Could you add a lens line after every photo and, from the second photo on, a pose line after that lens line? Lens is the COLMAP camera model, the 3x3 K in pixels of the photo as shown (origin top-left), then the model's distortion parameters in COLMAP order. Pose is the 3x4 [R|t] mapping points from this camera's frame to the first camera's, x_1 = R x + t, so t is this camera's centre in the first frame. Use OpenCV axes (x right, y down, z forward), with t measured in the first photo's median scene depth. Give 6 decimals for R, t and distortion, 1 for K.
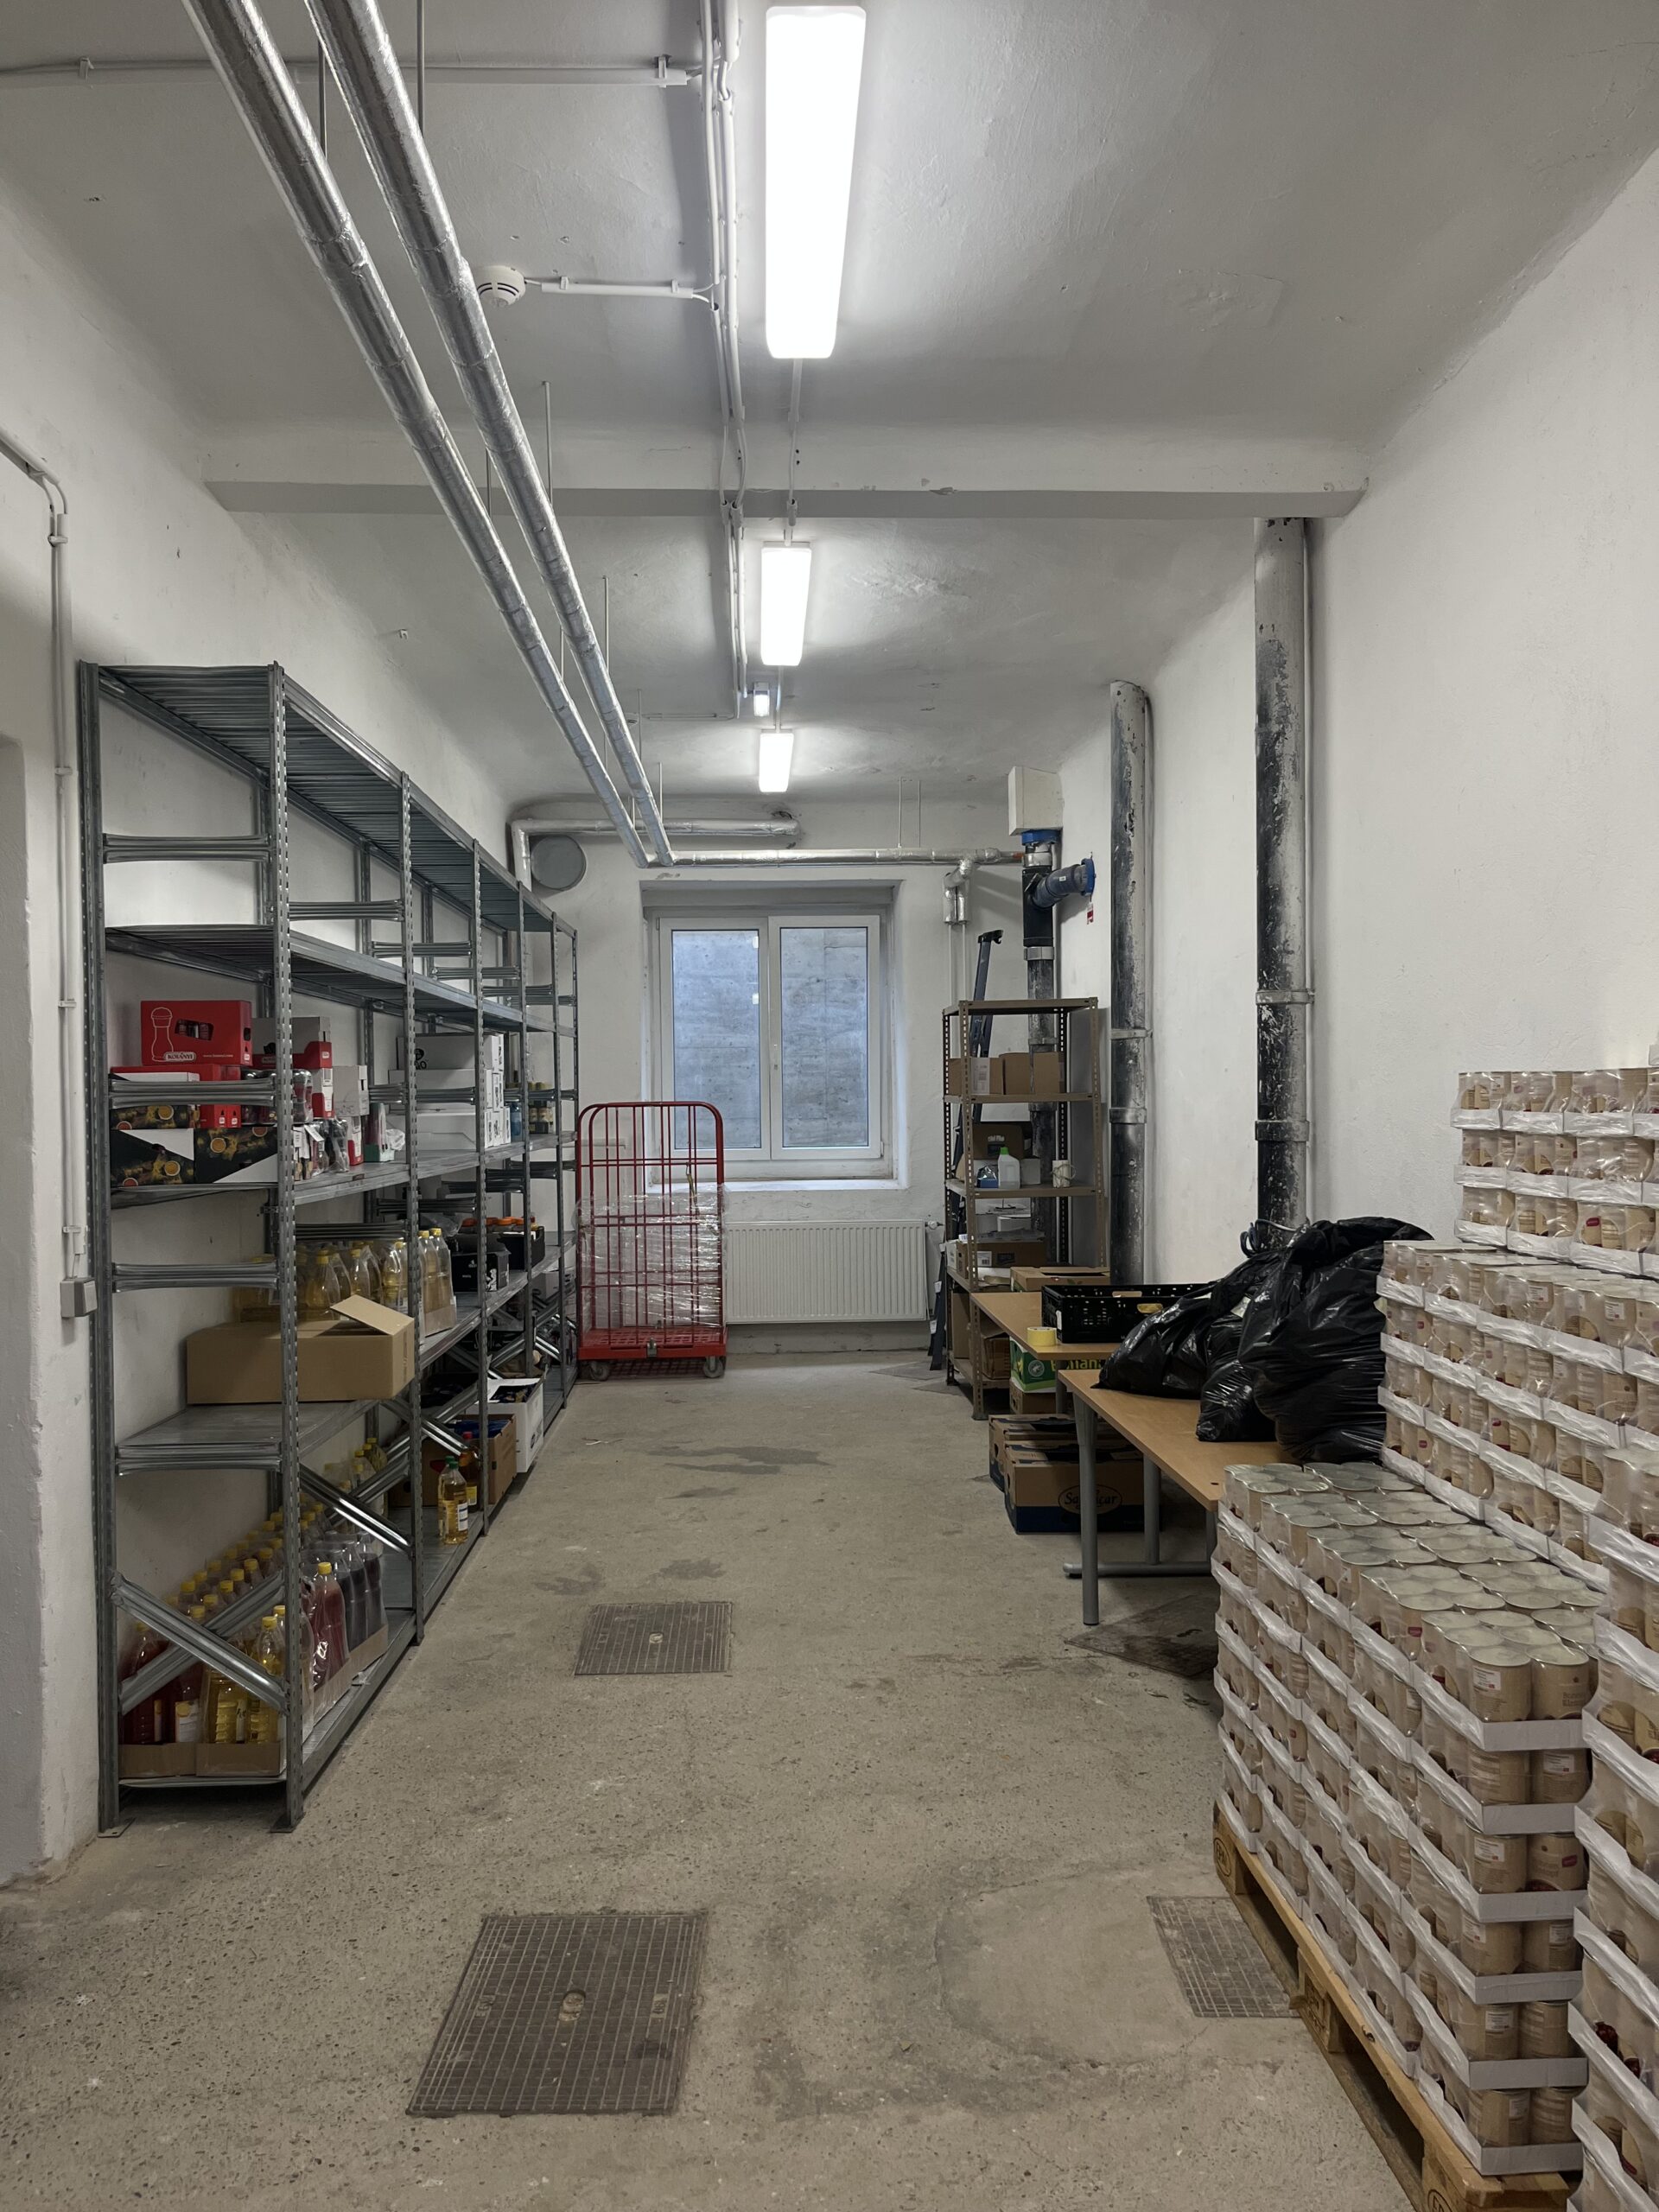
lens RADIAL K [[1675.7, 0, 829.5], [0, 1675.7, 1106.0], [0, 0, 1]] dist [0.001271, 0.002271]
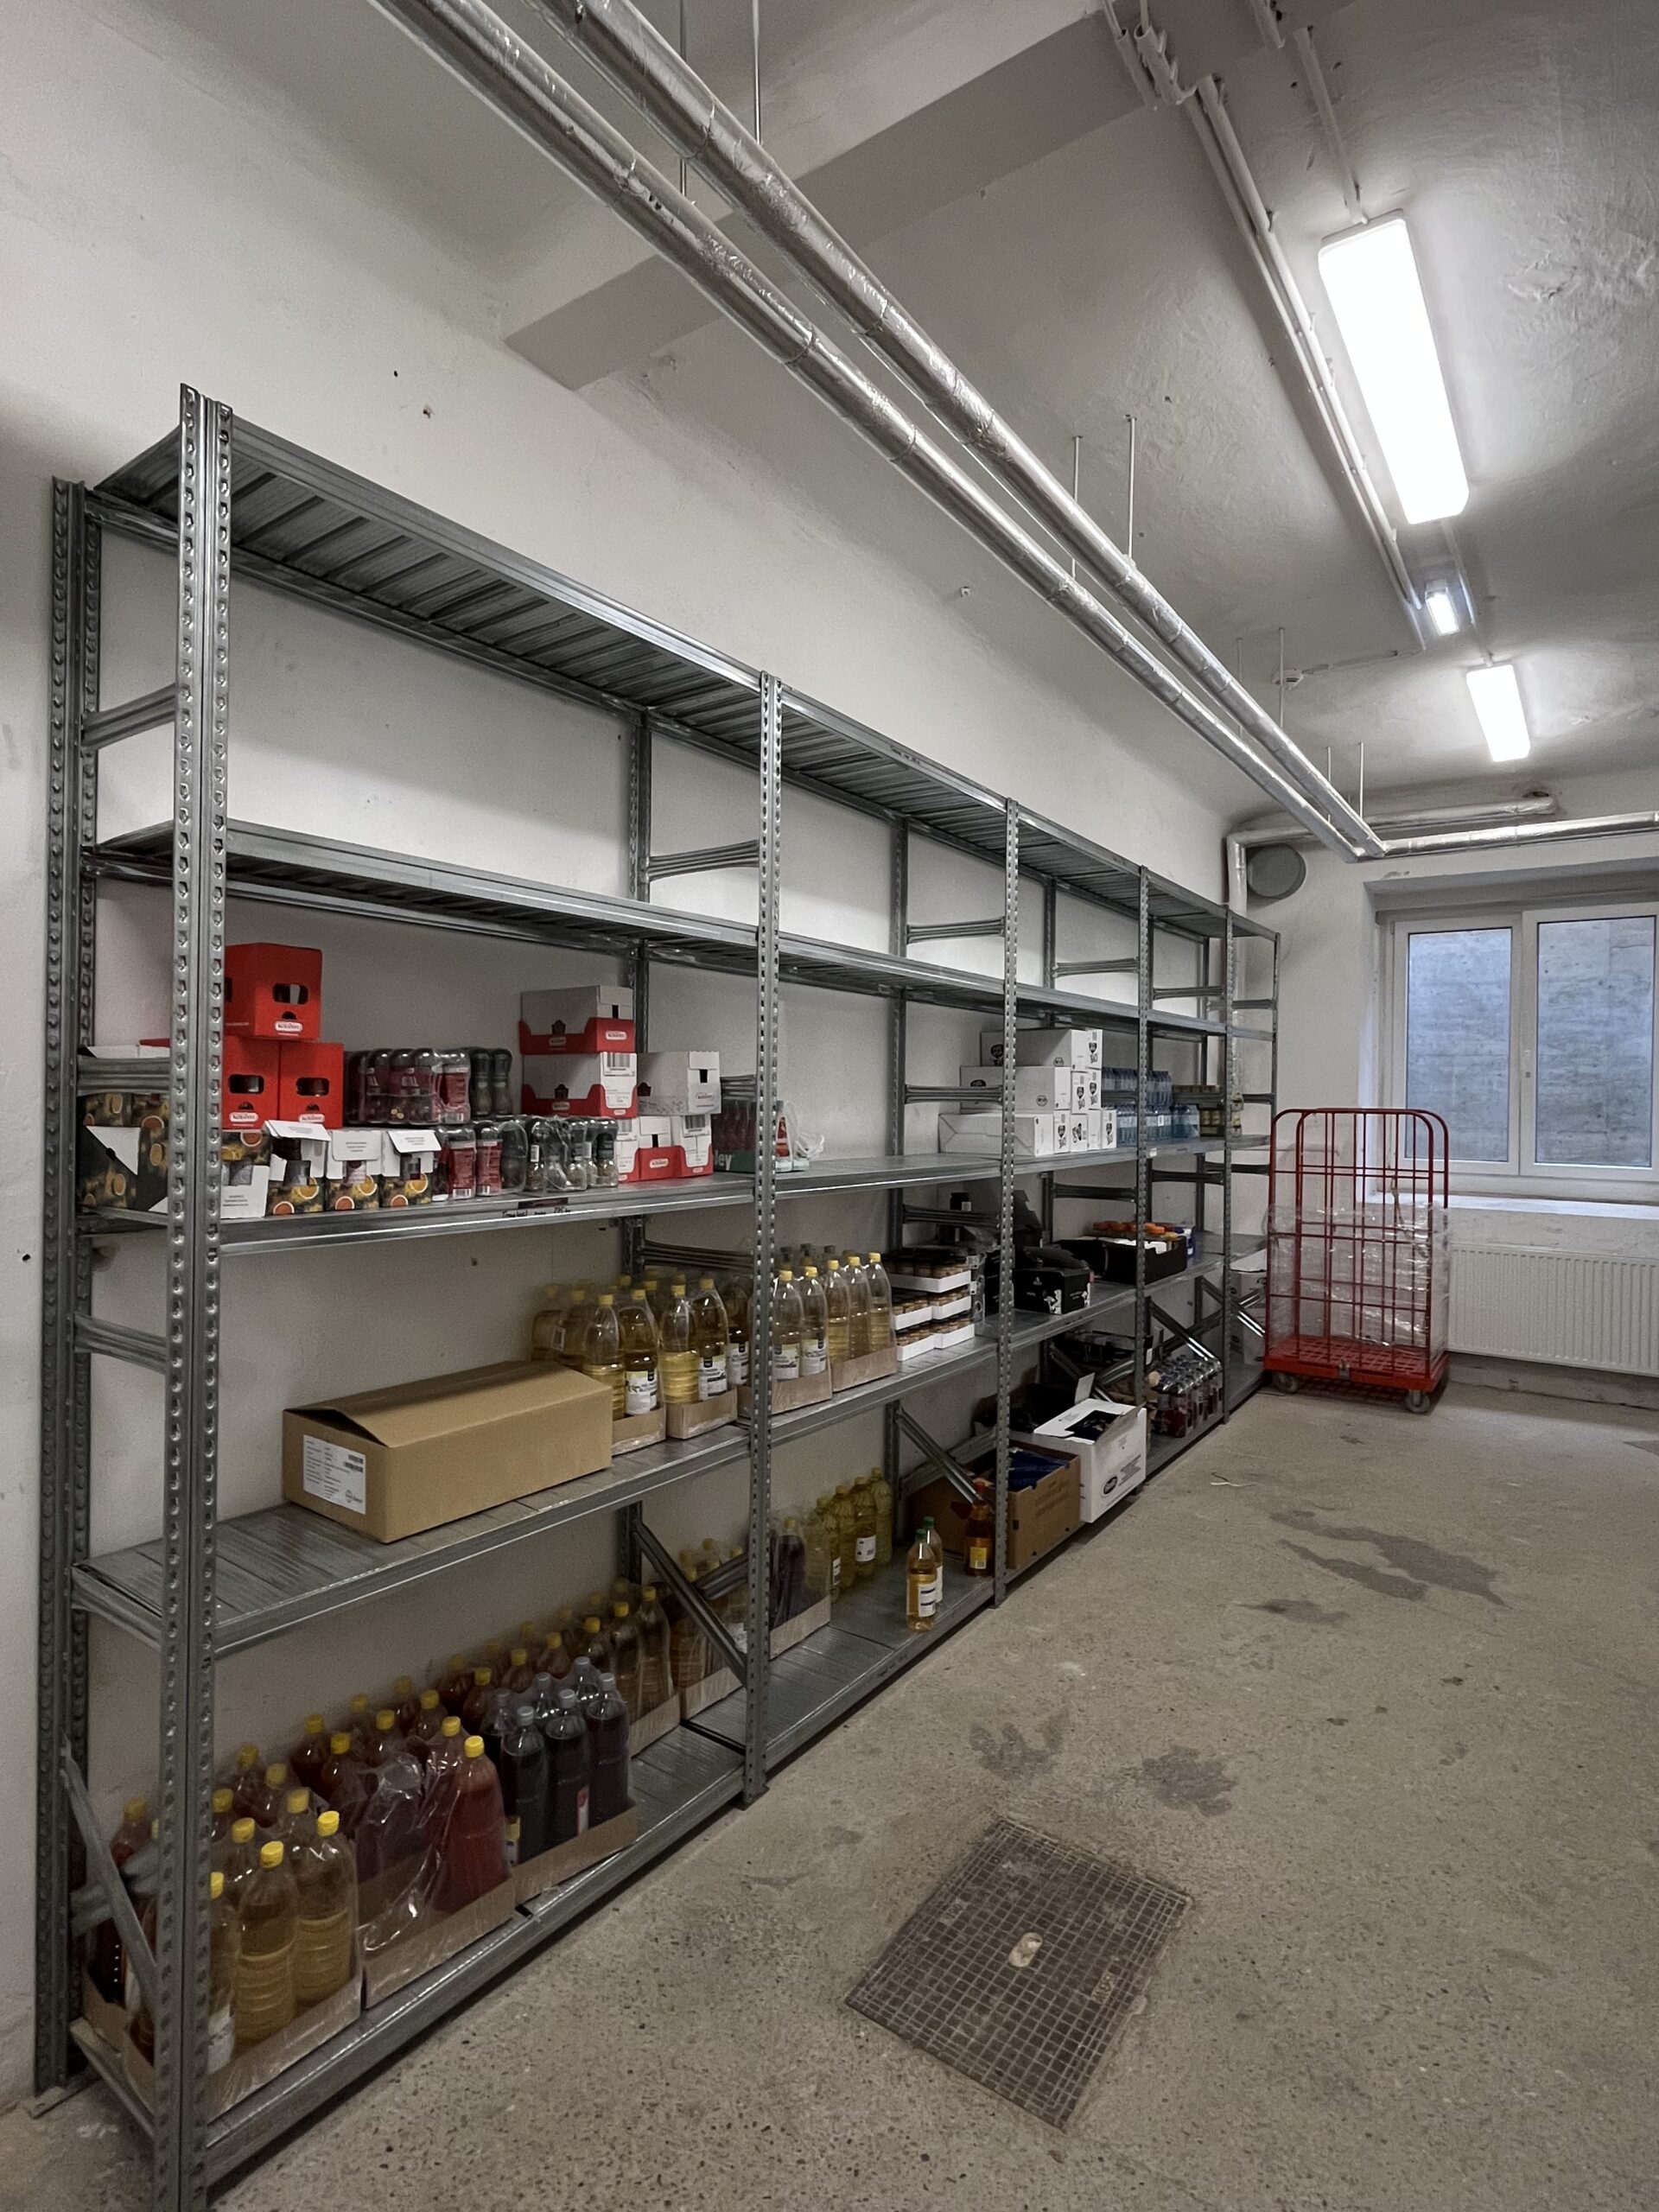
lens RADIAL K [[1115.8, 0, 827.7], [0, 1115.8, 1093.9], [0, 0, 1]] dist [-0.003971, 0.000873]
pose [[0.788675, 0.023785, -0.614350, 0.076424], [-0.028373, 0.999595, 0.002277, -0.006179], [0.614155, 0.015635, 0.789031, 0.521816]]
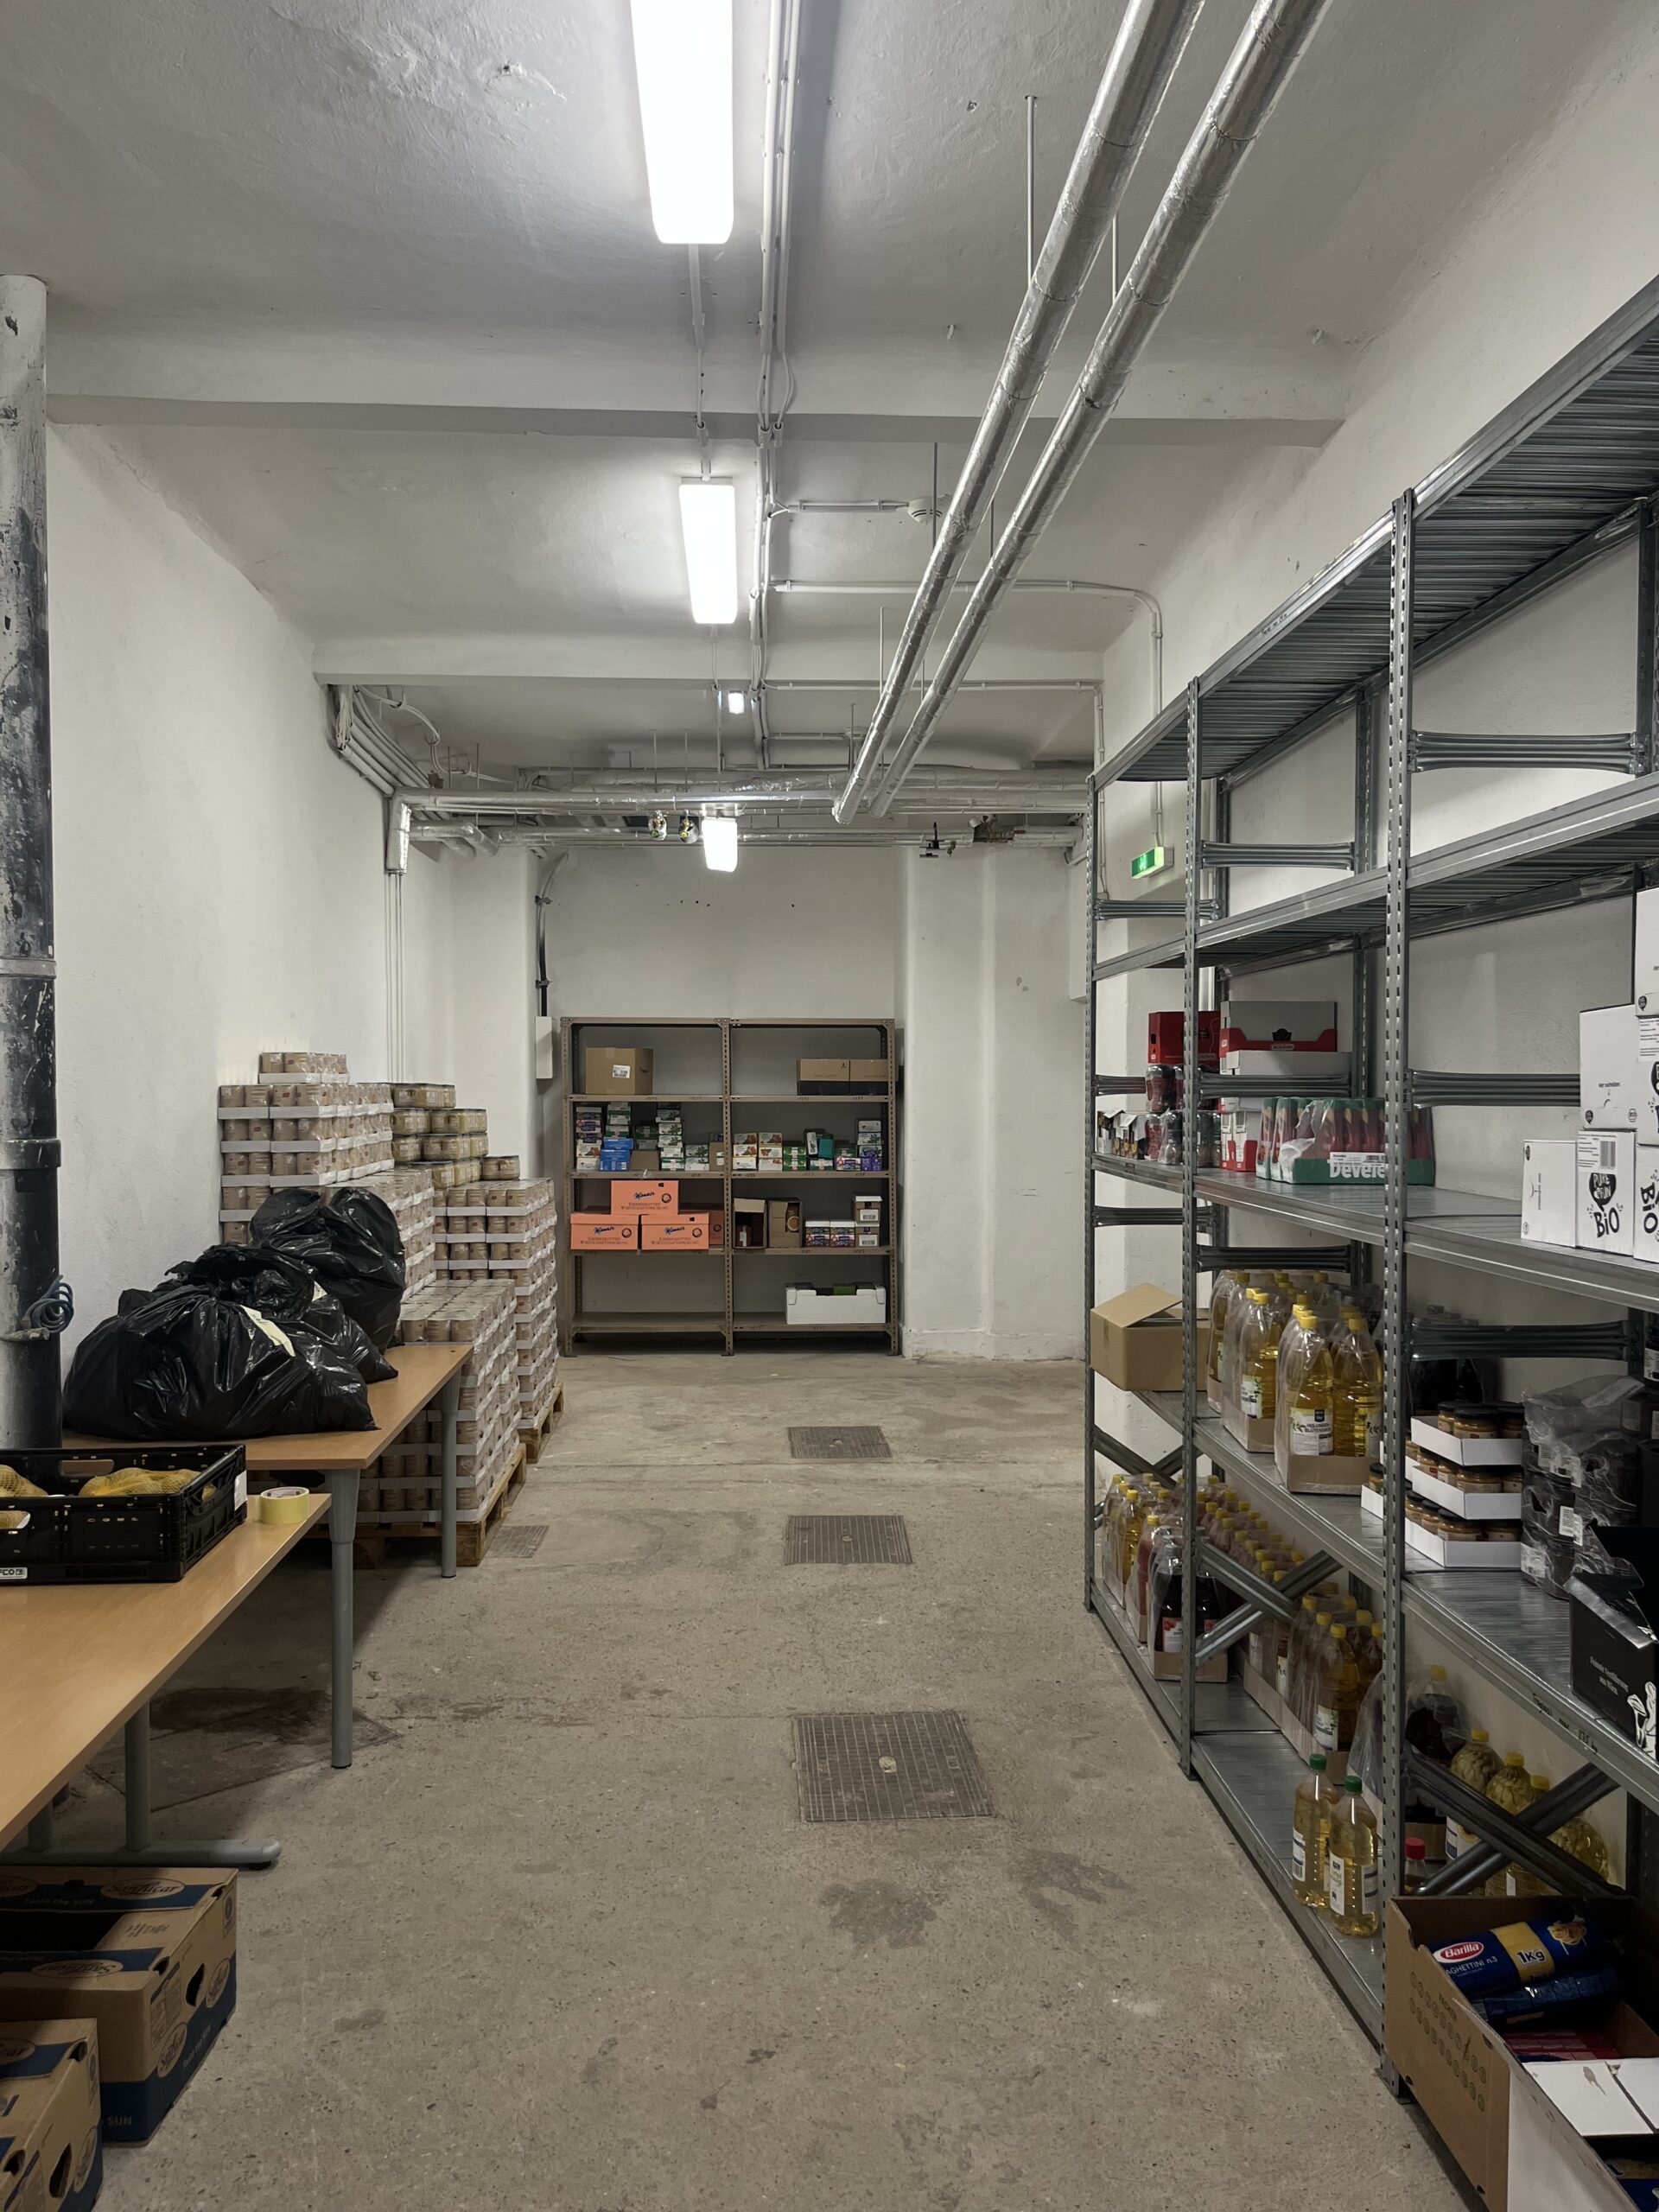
lens RADIAL K [[1675.7, 0, 829.5], [0, 1675.7, 1106.0], [0, 0, 1]] dist [0.001271, 0.002271]
pose [[-0.999860, 0.014224, -0.008846, -0.061826], [0.014052, 0.999718, 0.019143, -0.013209], [0.009116, 0.019016, -0.999778, 1.531313]]
